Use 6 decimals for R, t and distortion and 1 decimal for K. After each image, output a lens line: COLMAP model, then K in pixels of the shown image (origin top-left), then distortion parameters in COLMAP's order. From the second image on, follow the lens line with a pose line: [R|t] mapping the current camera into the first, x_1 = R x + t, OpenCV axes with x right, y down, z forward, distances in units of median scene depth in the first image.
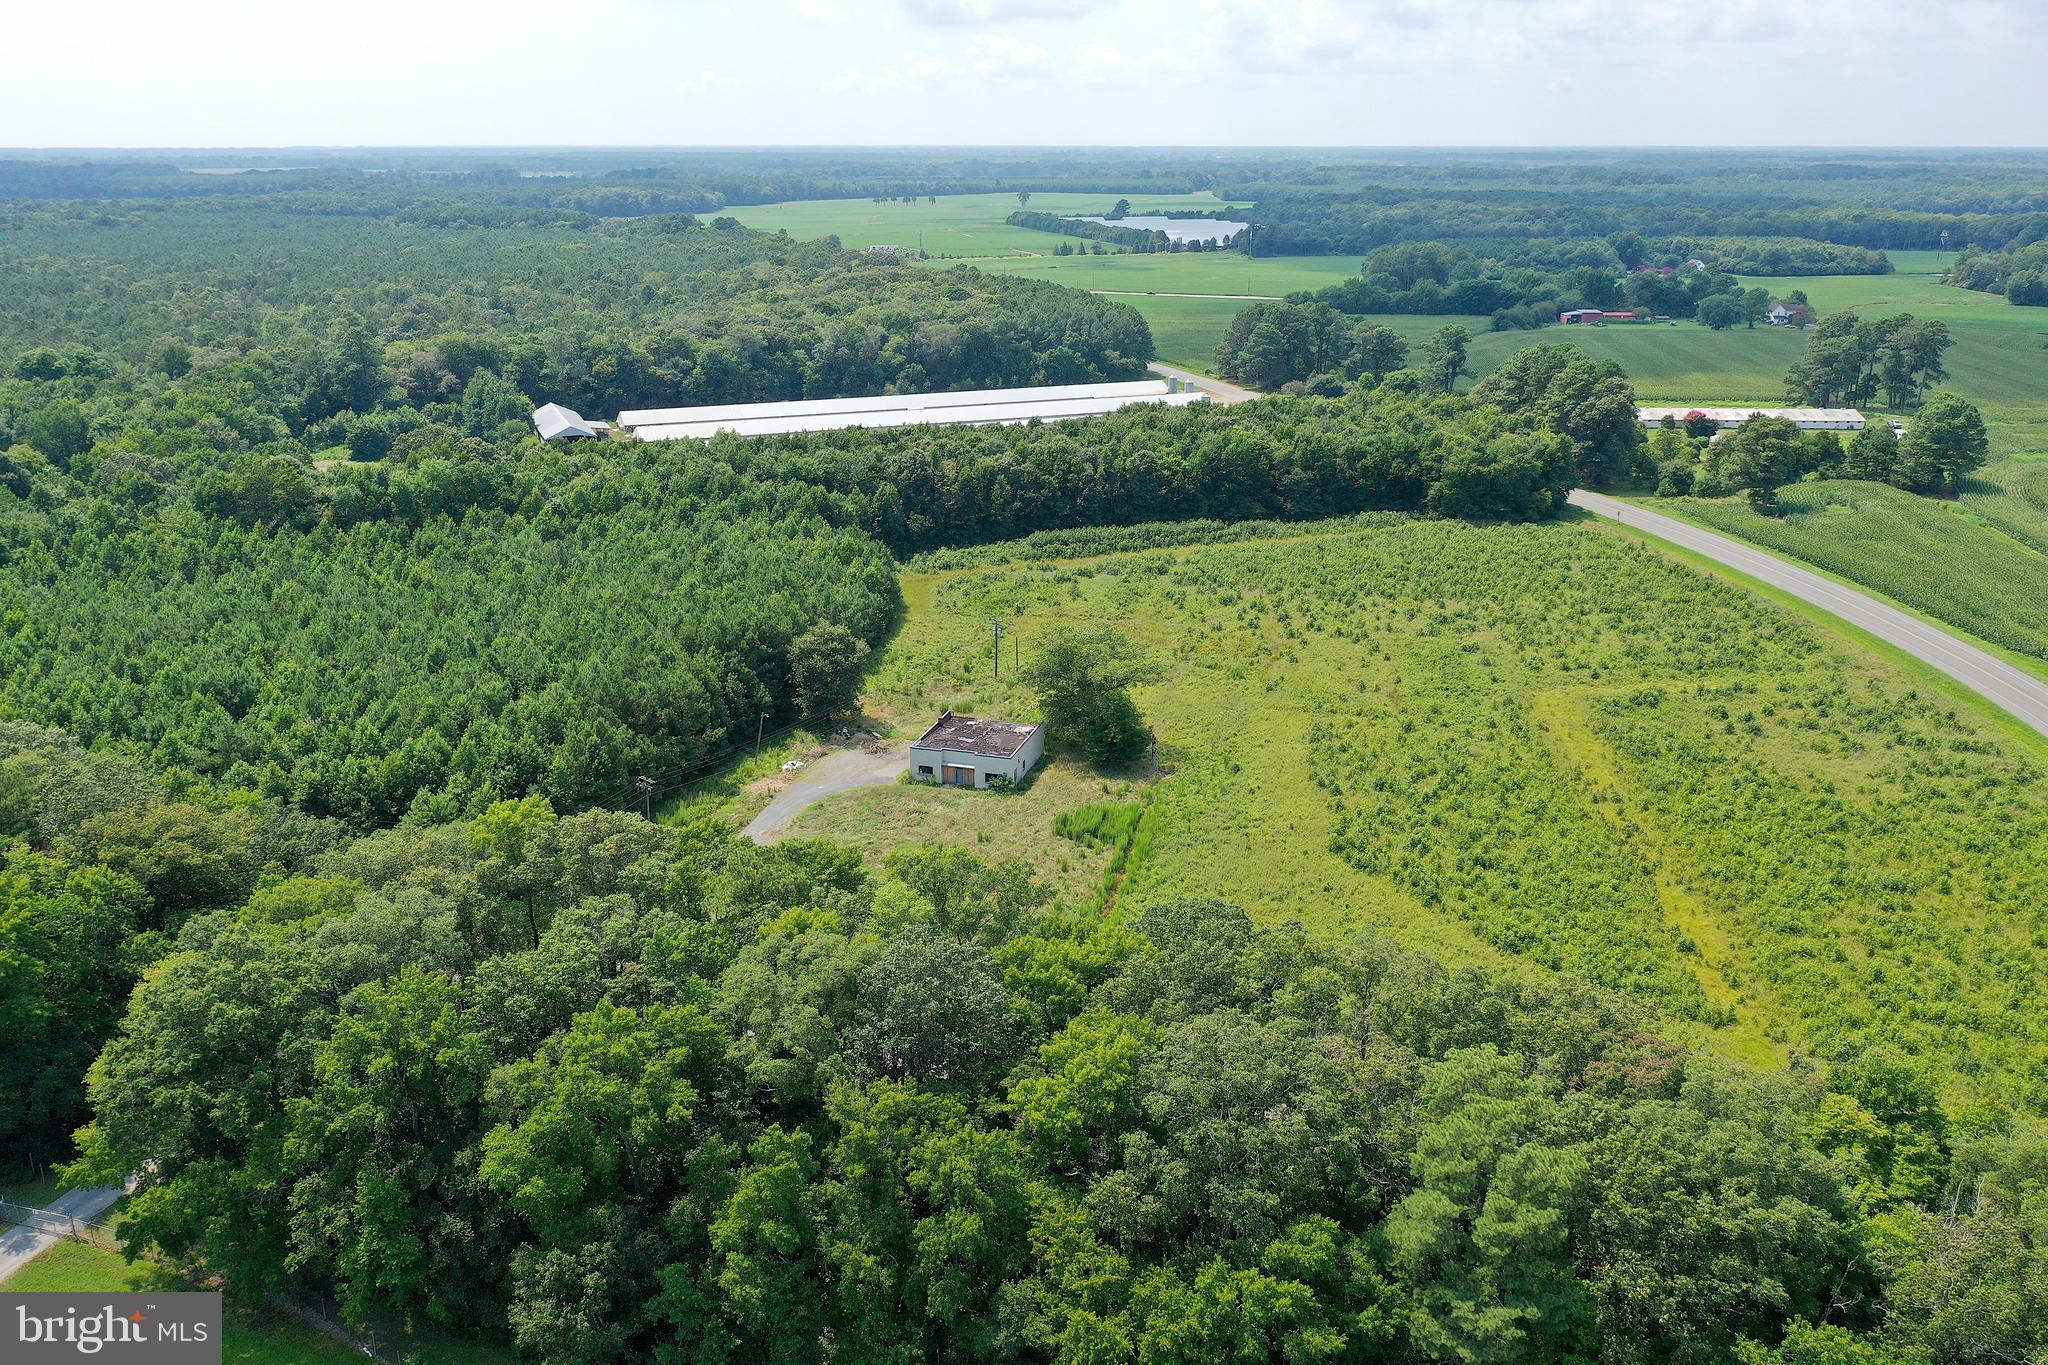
lens RADIAL K [[1622.7, 0, 1025.3], [0, 1622.7, 681.5], [0, 0, 1]] dist [0.002621, -0.004937]
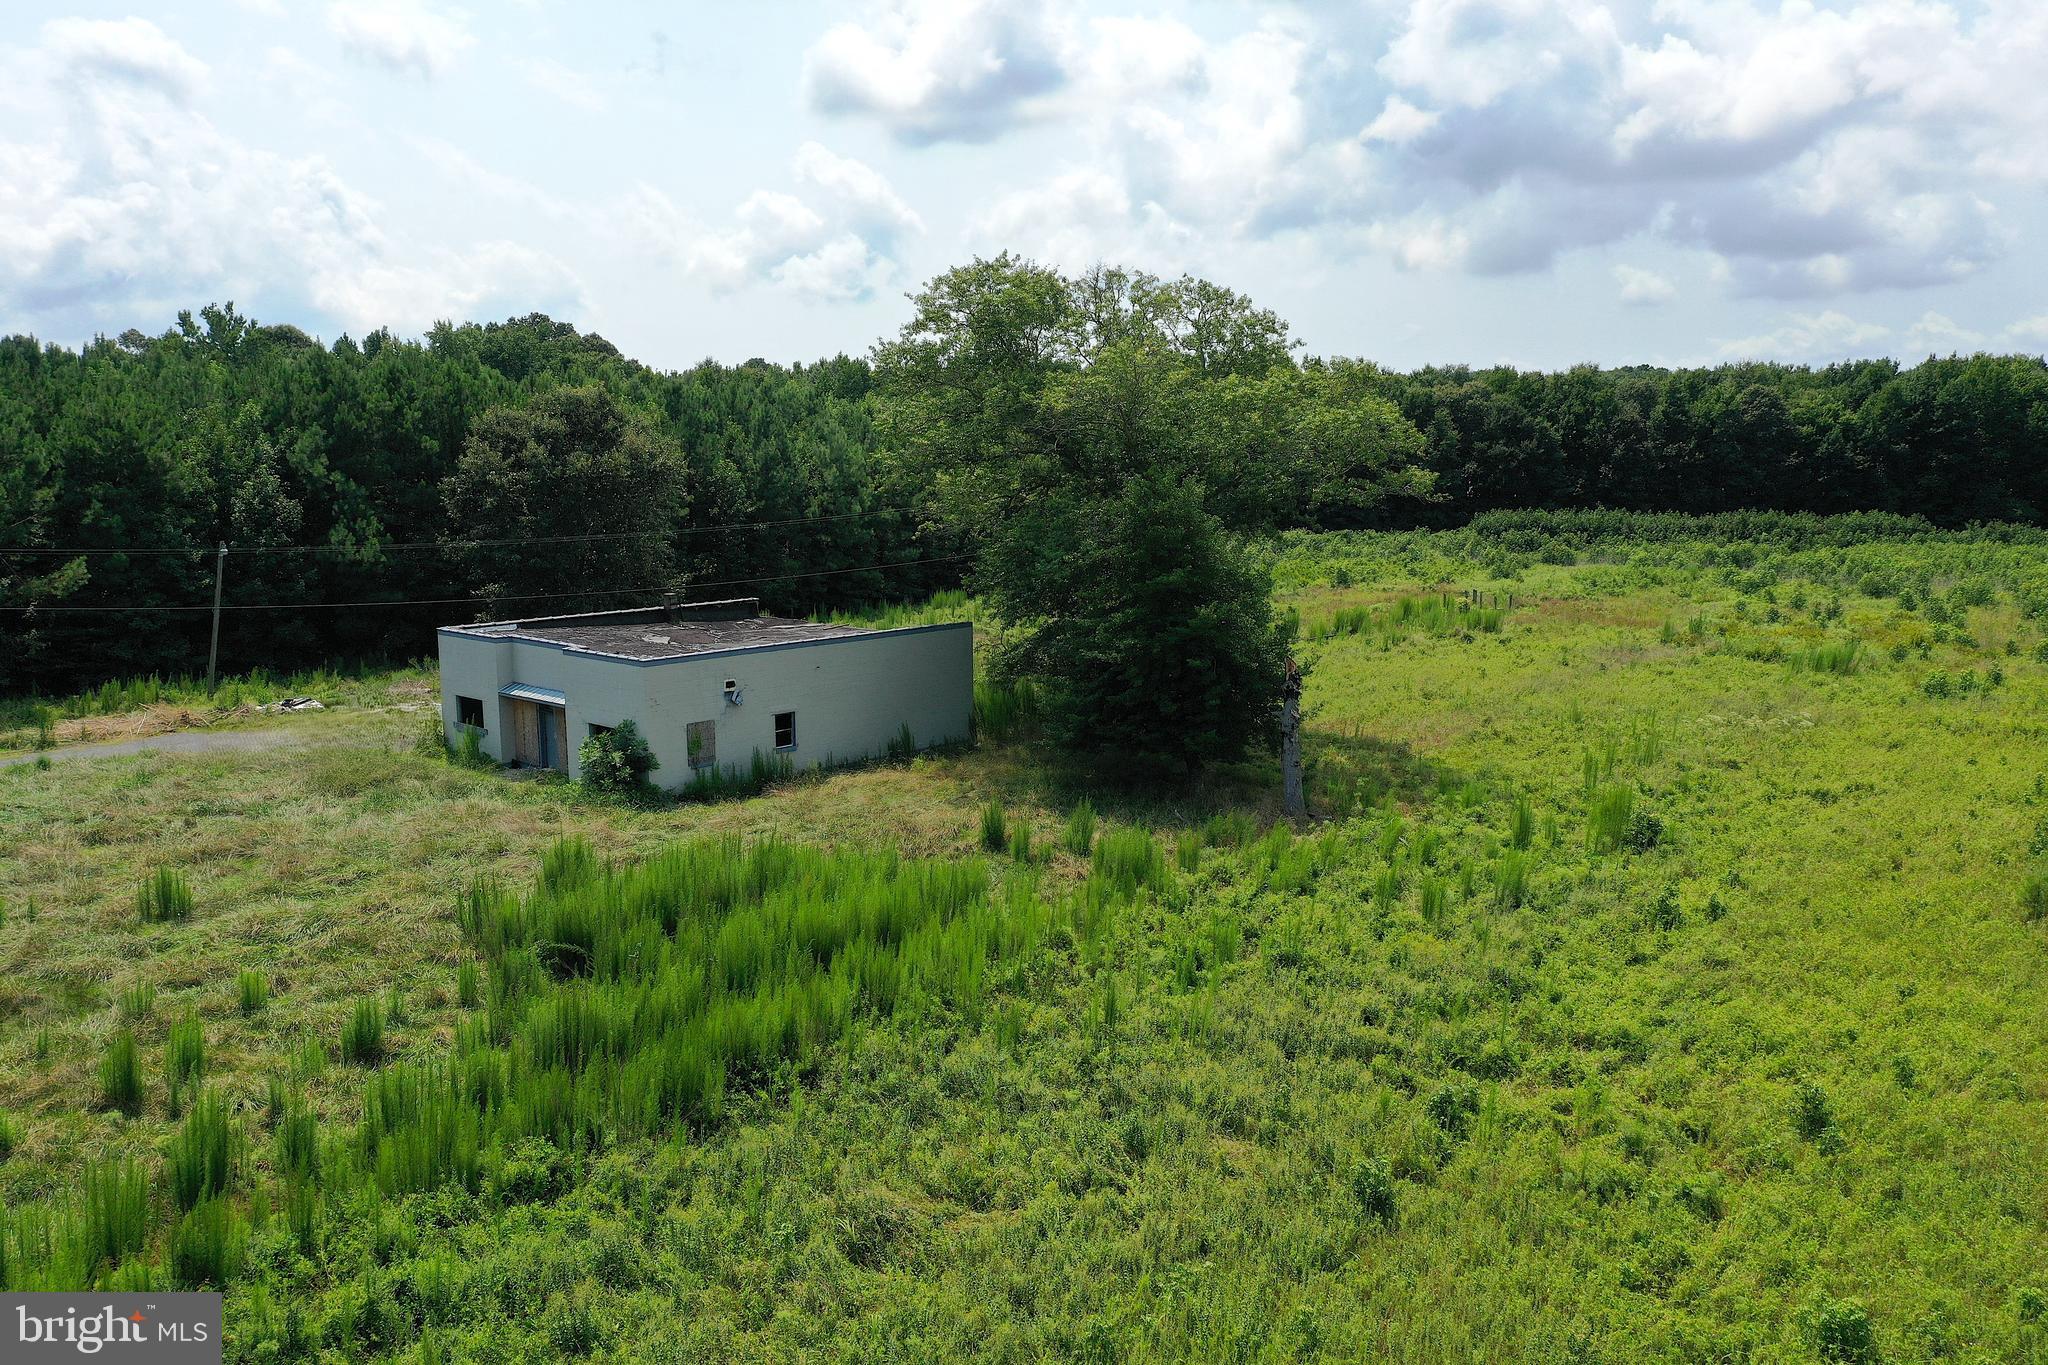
lens RADIAL K [[1619.2, 0, 1030.1], [0, 1619.2, 684.3], [0, 0, 1]] dist [0.002528, -0.003429]
pose [[0.899737, 0.061237, -0.432114, 0.121749], [-0.132980, 0.981493, -0.137794, 0.061111], [0.415679, 0.181441, 0.891229, 0.630823]]
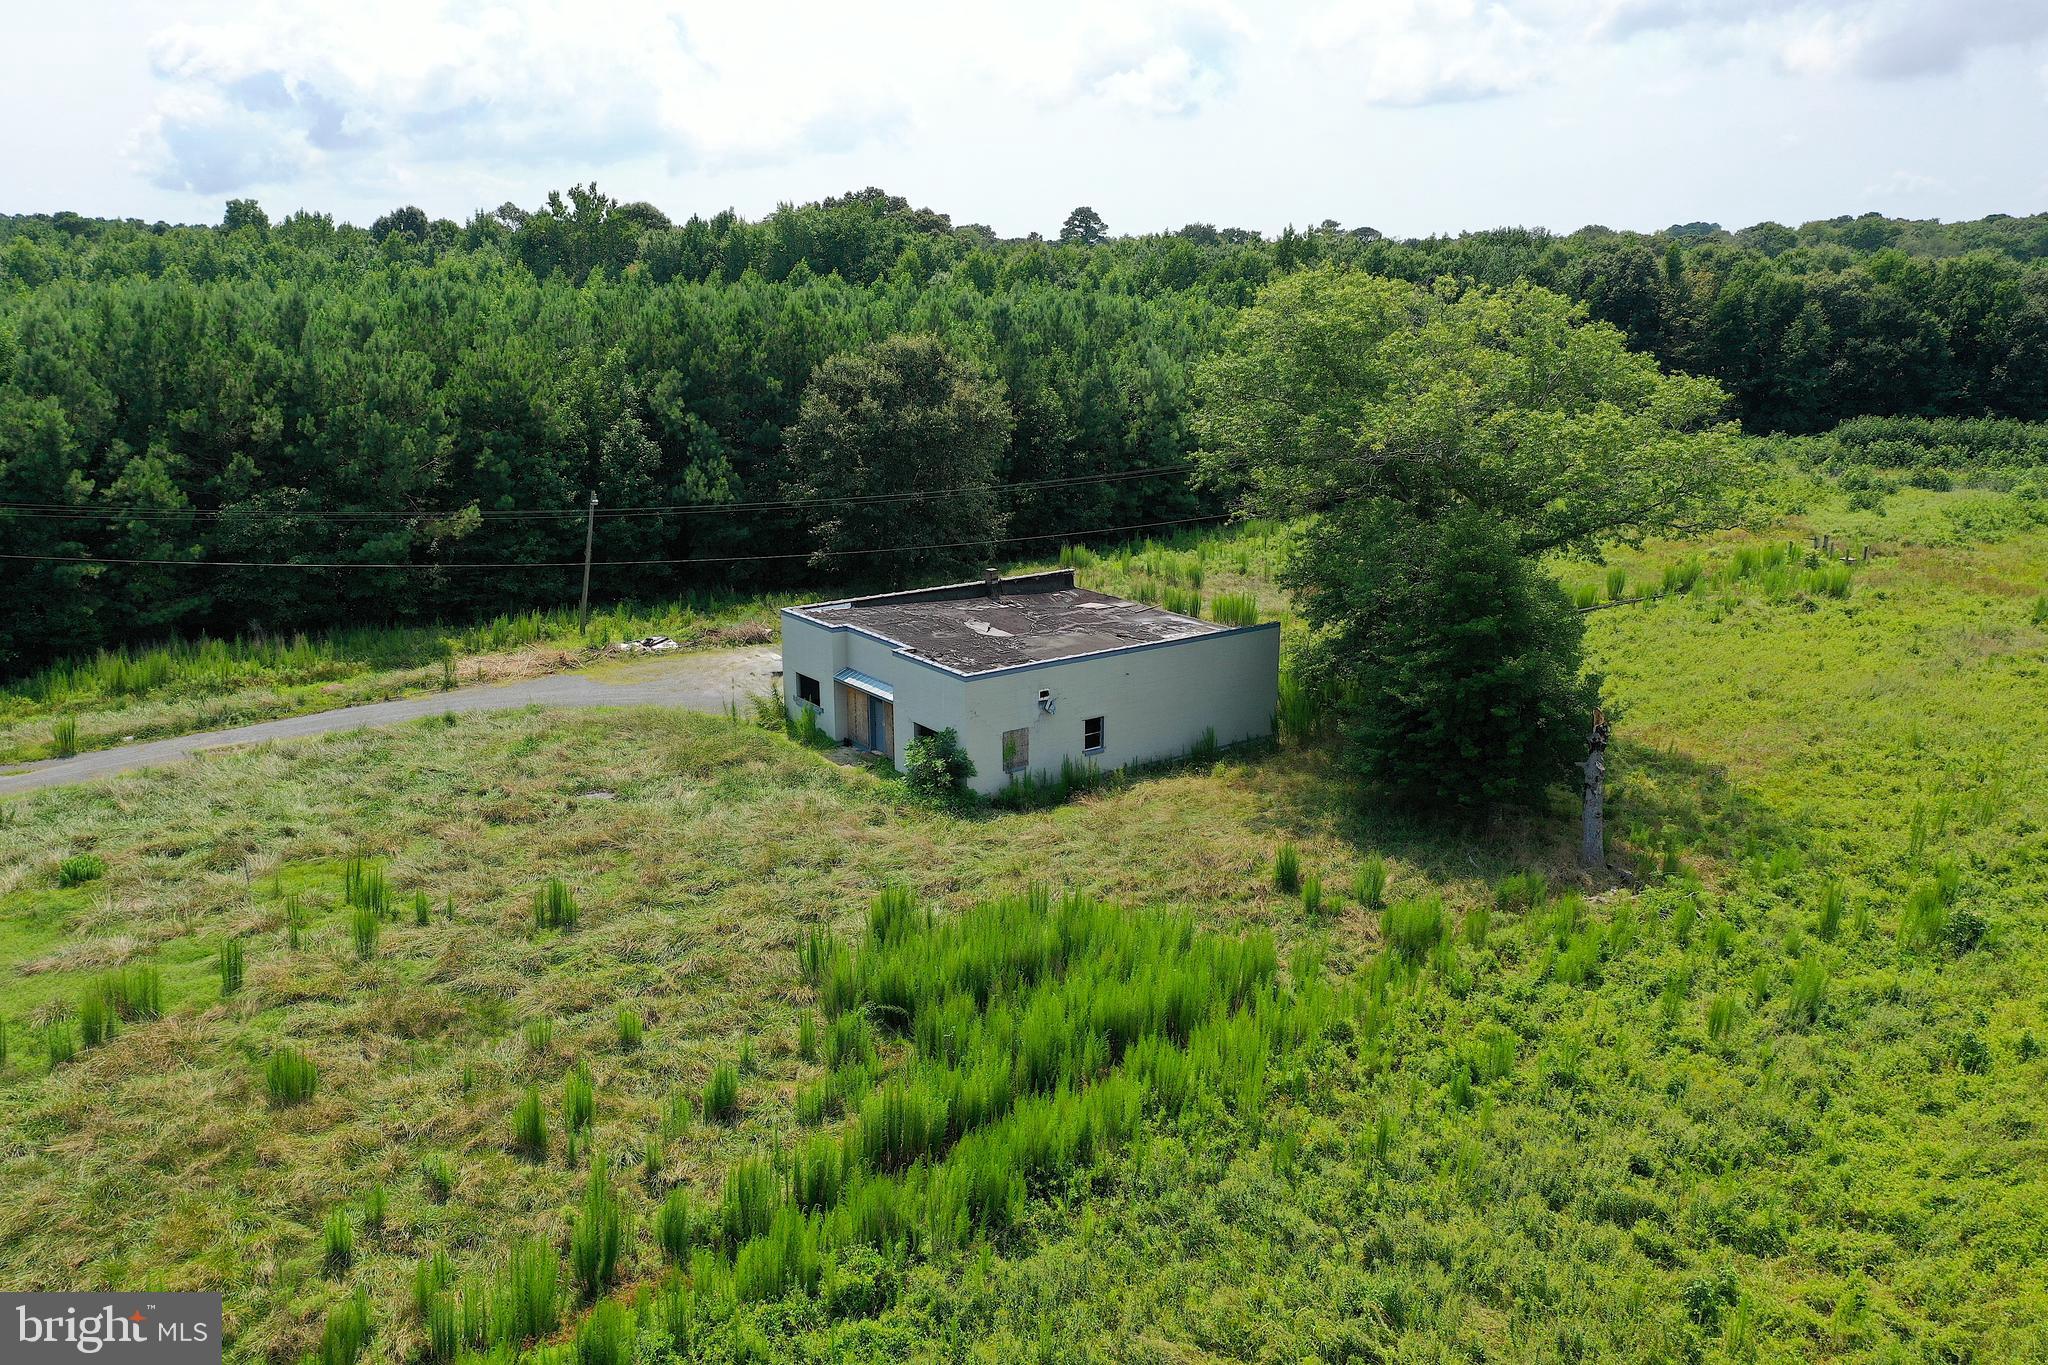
lens RADIAL K [[1619.2, 0, 1030.1], [0, 1619.2, 684.3], [0, 0, 1]] dist [0.002528, -0.003429]
pose [[0.797524, 0.153727, -0.583372, 0.123792], [-0.190448, 0.981696, -0.001670, 0.036857], [0.572437, 0.112434, 0.812203, 0.620205]]
